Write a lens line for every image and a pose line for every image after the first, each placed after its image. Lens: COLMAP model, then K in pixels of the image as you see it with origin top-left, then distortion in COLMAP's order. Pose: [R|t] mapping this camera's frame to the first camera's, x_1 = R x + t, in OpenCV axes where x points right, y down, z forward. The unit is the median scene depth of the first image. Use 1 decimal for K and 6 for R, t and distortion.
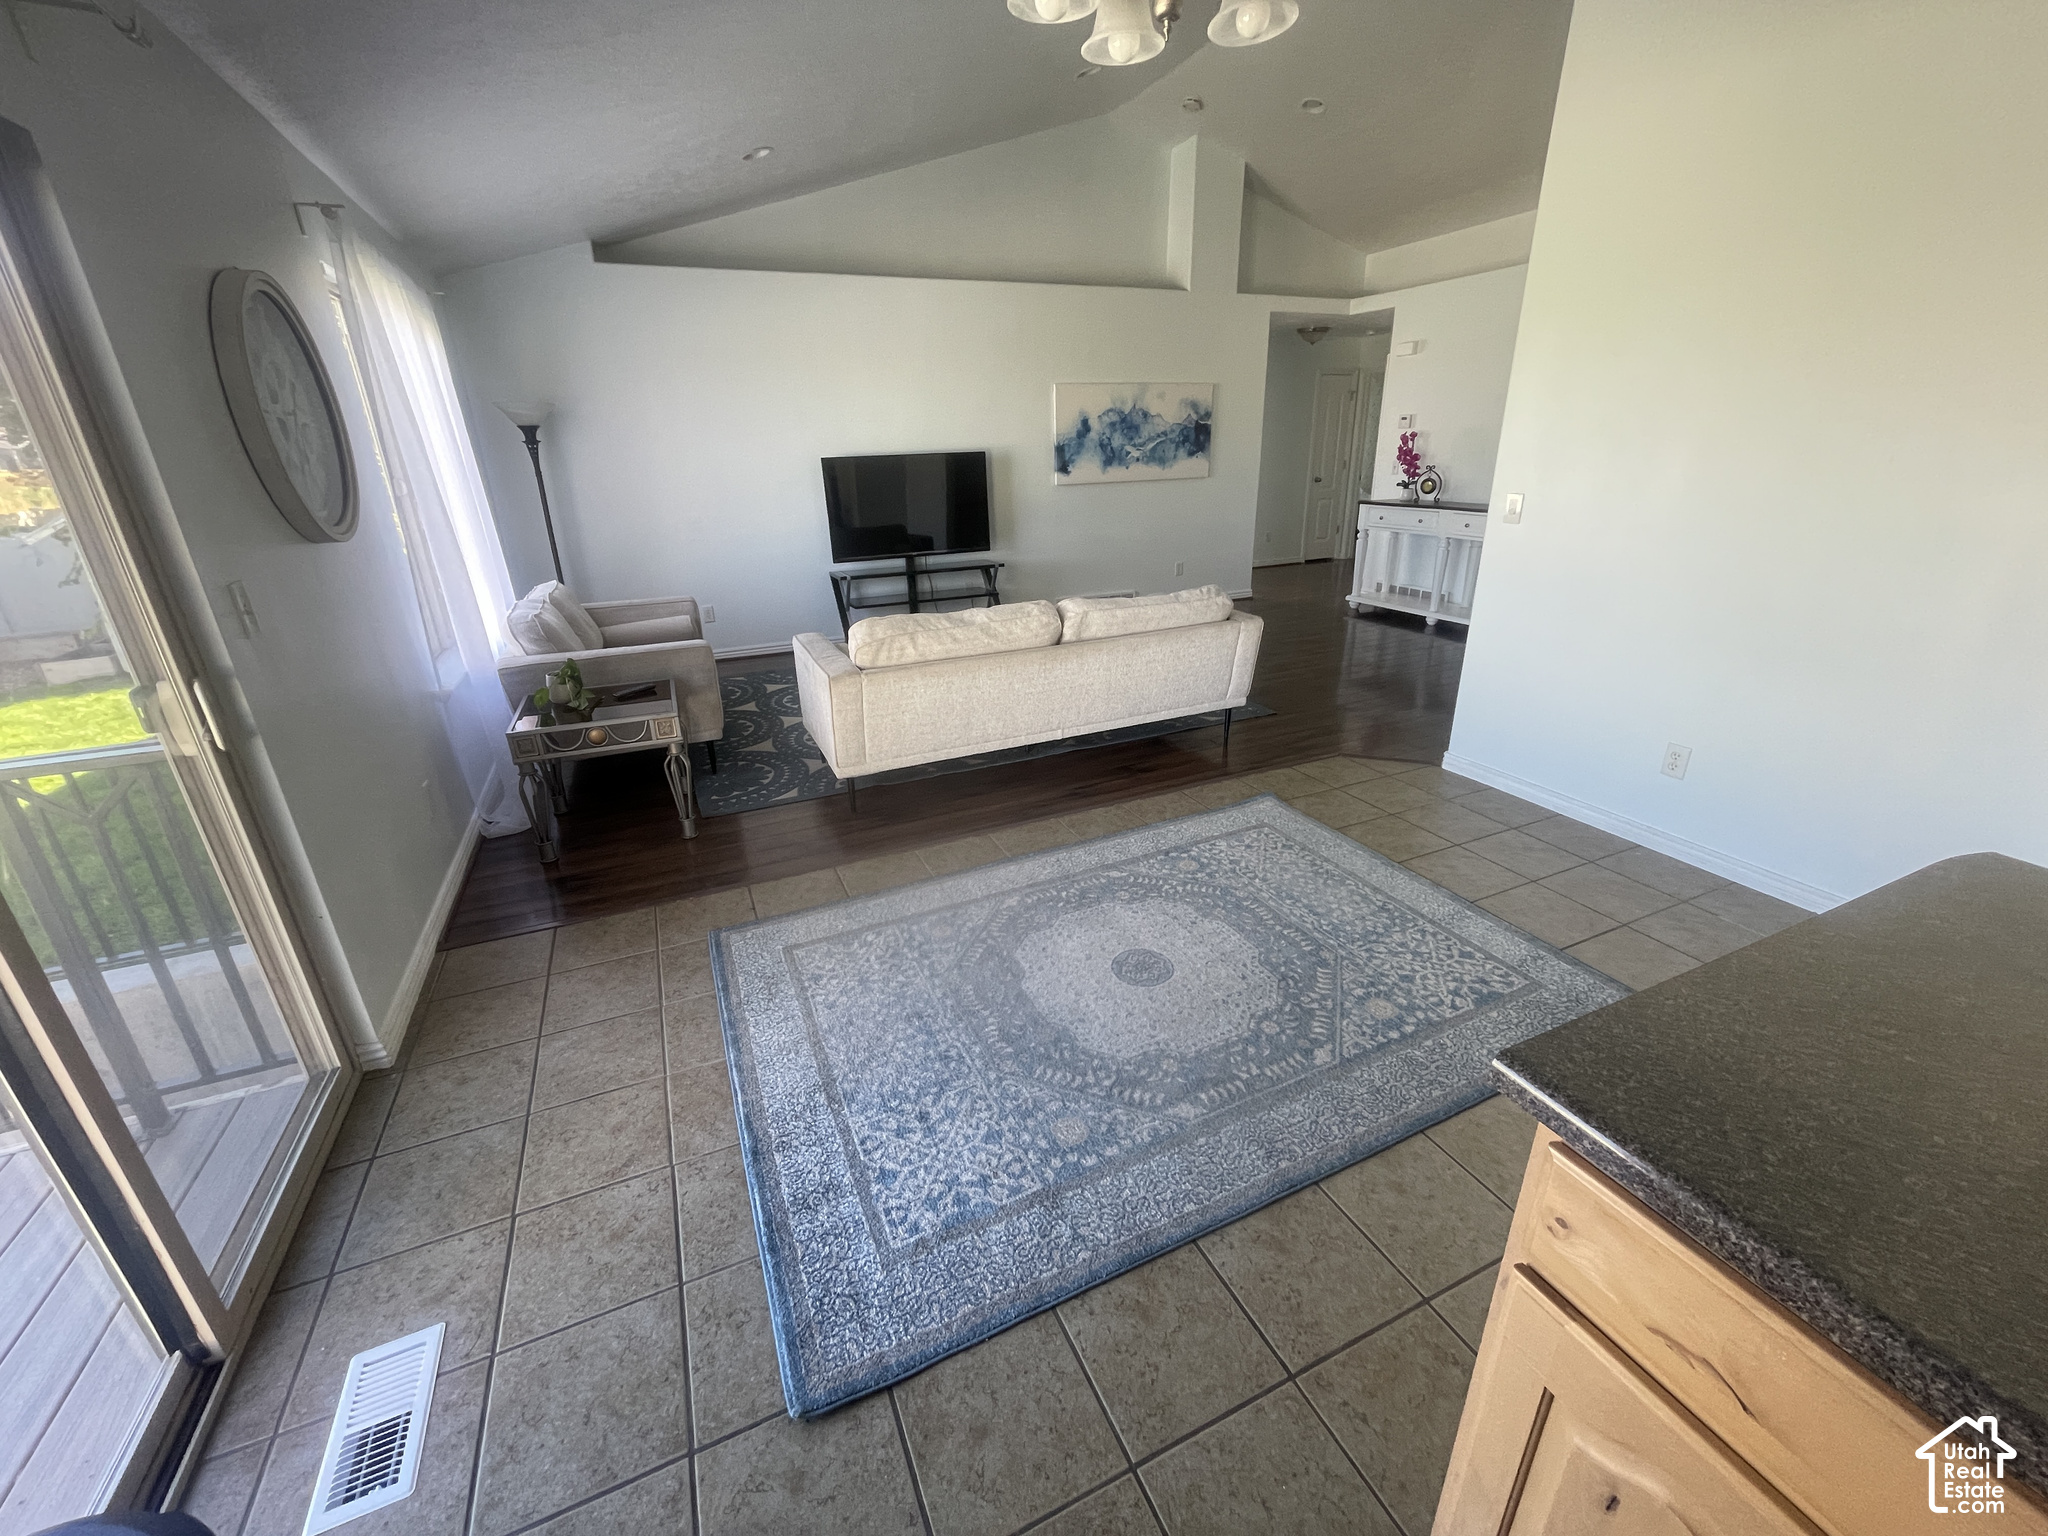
lens RADIAL K [[833.8, 0, 1024.6], [0, 833.8, 760.5], [0, 0, 1]] dist [-0.001533, 0.000075]
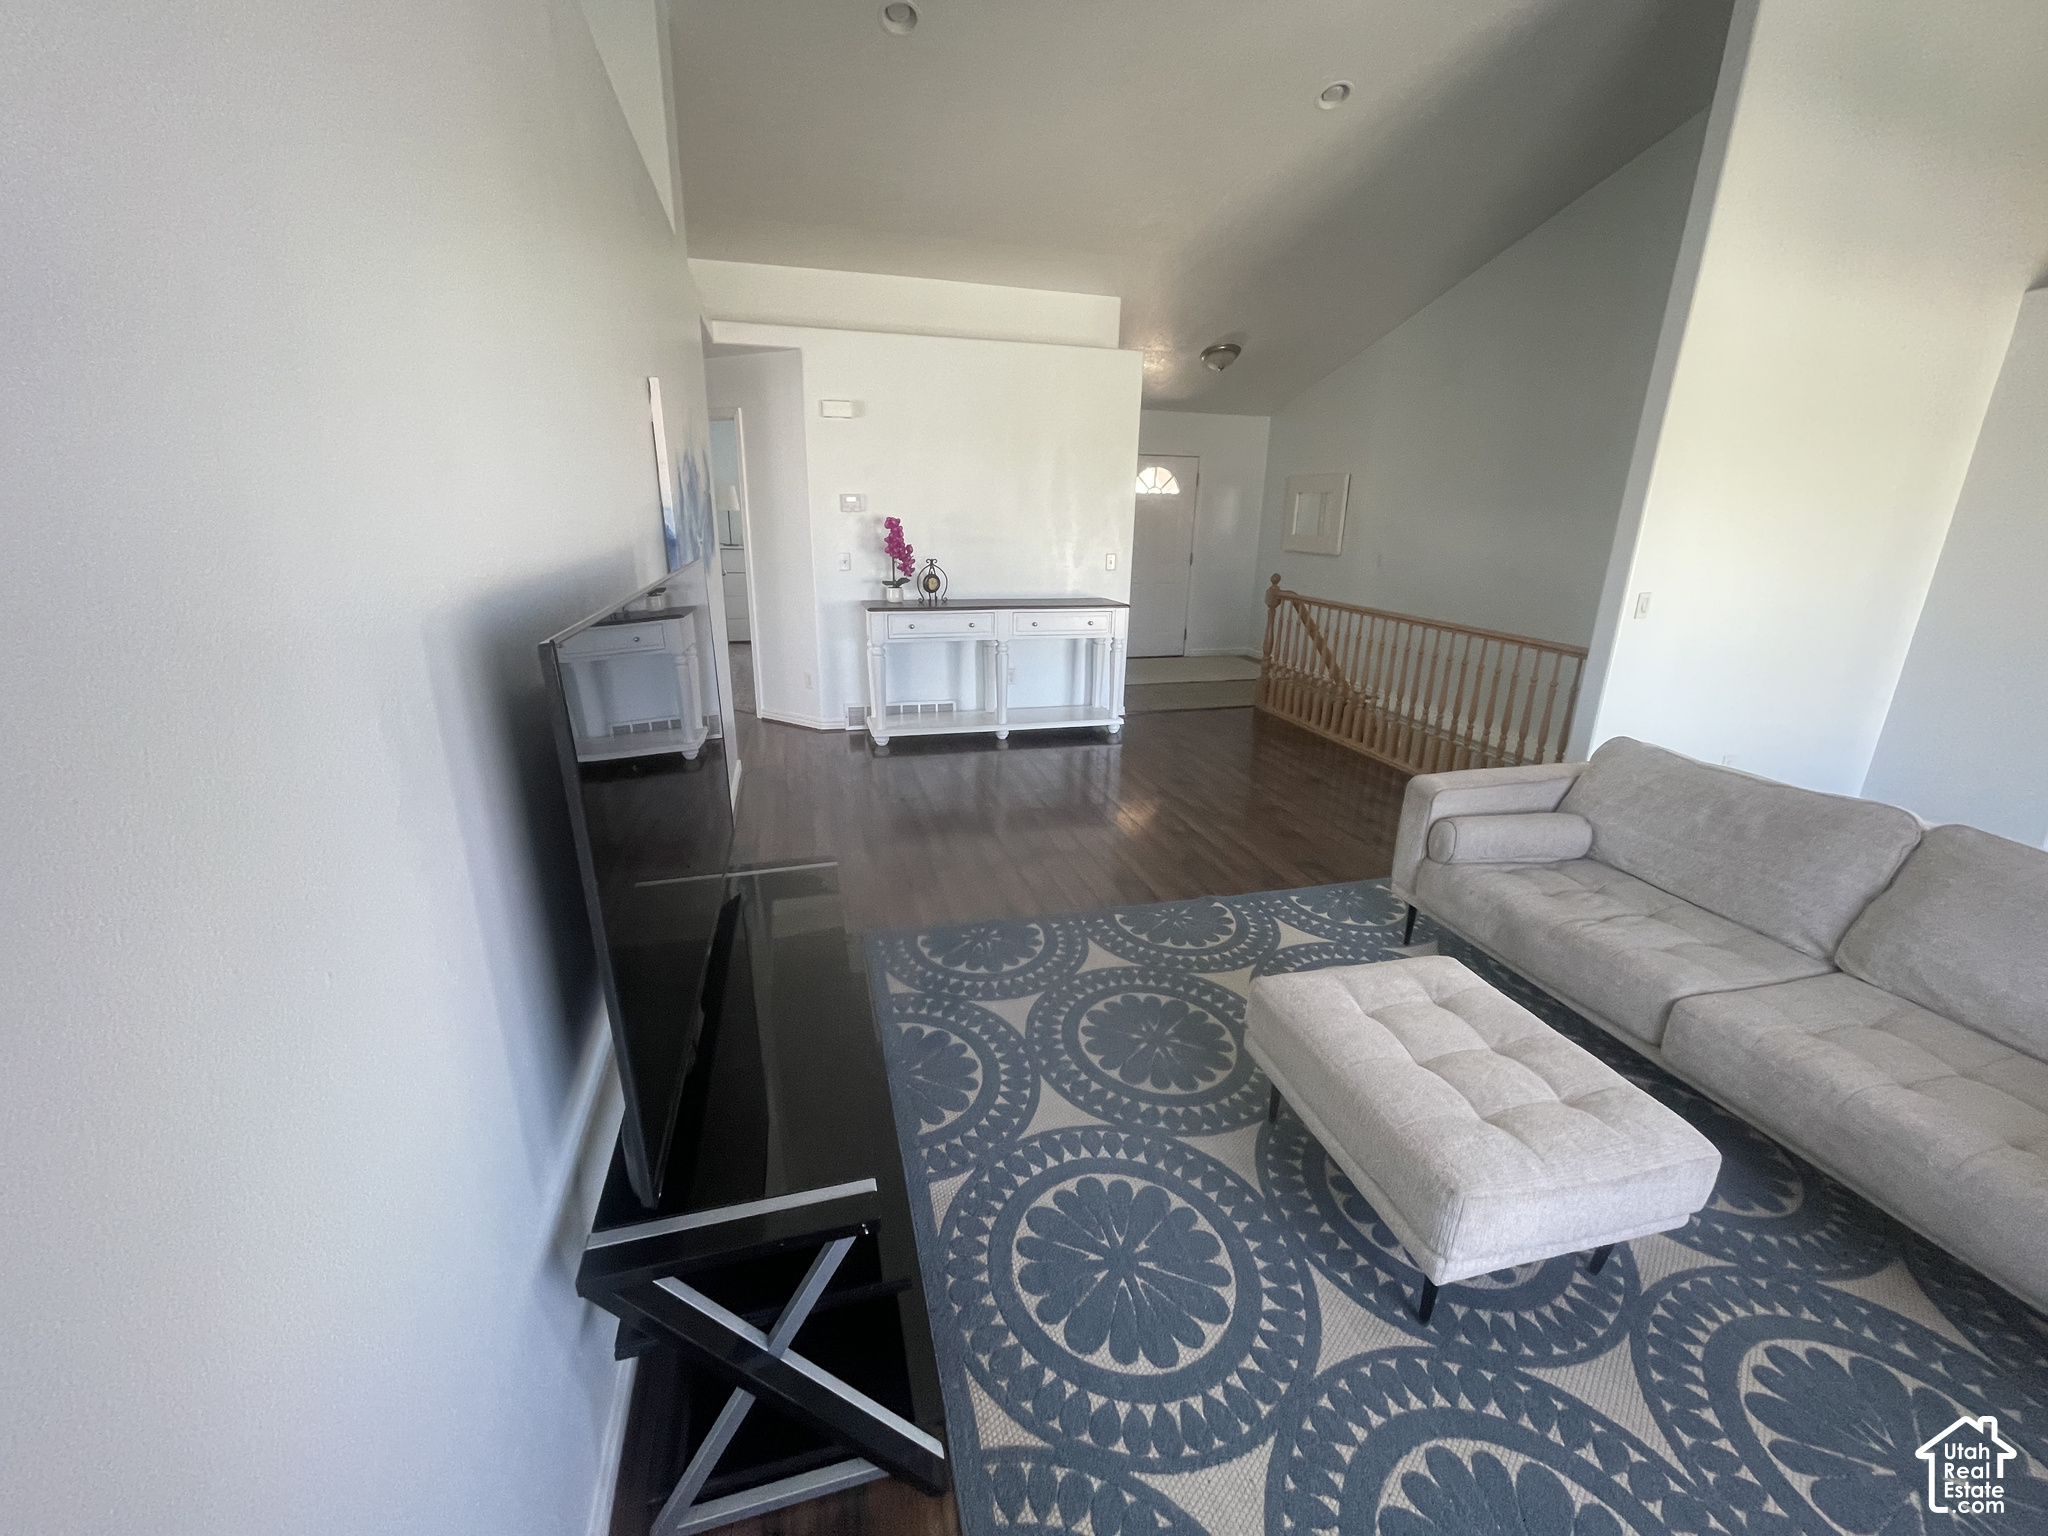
lens RADIAL K [[833.8, 0, 1028.8], [0, 833.8, 782.5], [0, 0, 1]] dist [-0.001533, 0.000075]
pose [[0.149898, -0.270987, 0.950840, -0.330867], [0.343522, 0.916066, 0.206921, -0.286248], [-0.927105, 0.295617, 0.230406, 0.779454]]
